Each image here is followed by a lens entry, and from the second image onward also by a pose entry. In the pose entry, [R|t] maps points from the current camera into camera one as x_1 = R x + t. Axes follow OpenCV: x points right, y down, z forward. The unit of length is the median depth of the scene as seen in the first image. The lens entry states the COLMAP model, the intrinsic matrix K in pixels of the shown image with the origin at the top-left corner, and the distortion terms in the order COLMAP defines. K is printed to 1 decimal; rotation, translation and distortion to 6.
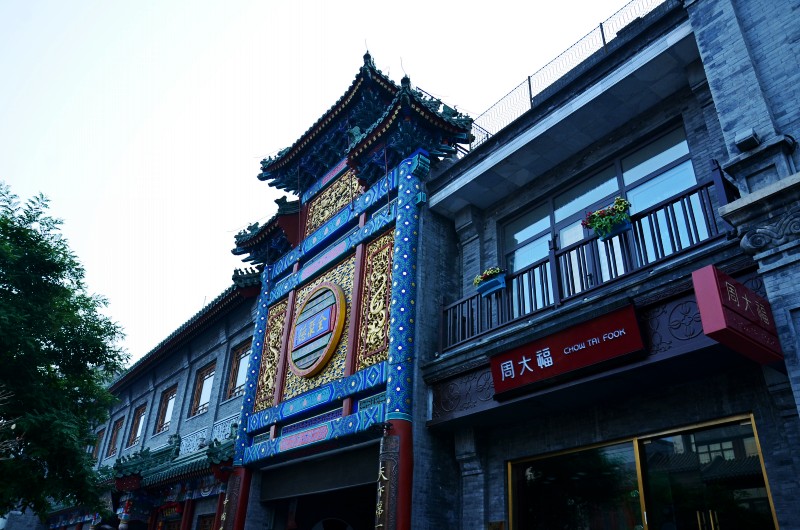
lens RADIAL K [[628.8, 0, 400.1], [0, 628.8, 263.9], [0, 0, 1]] dist [-0.103706, 0.075020]
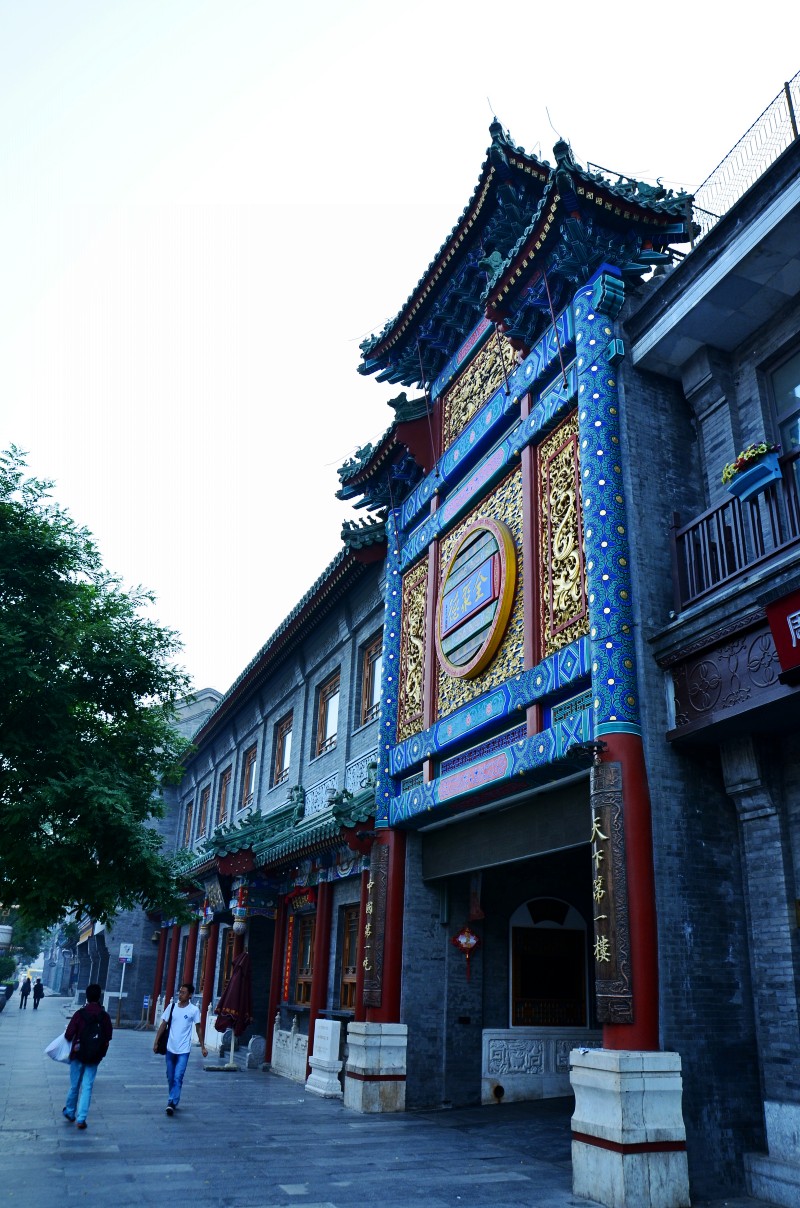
lens RADIAL K [[949.5, 0, 433.0], [0, 949.5, 598.7], [0, 0, 1]] dist [-0.103706, 0.075020]
pose [[0.967345, -0.122659, -0.221807, 0.033046], [0.144220, 0.985998, 0.083717, 0.022868], [0.208433, -0.112972, 0.971490, 0.105347]]
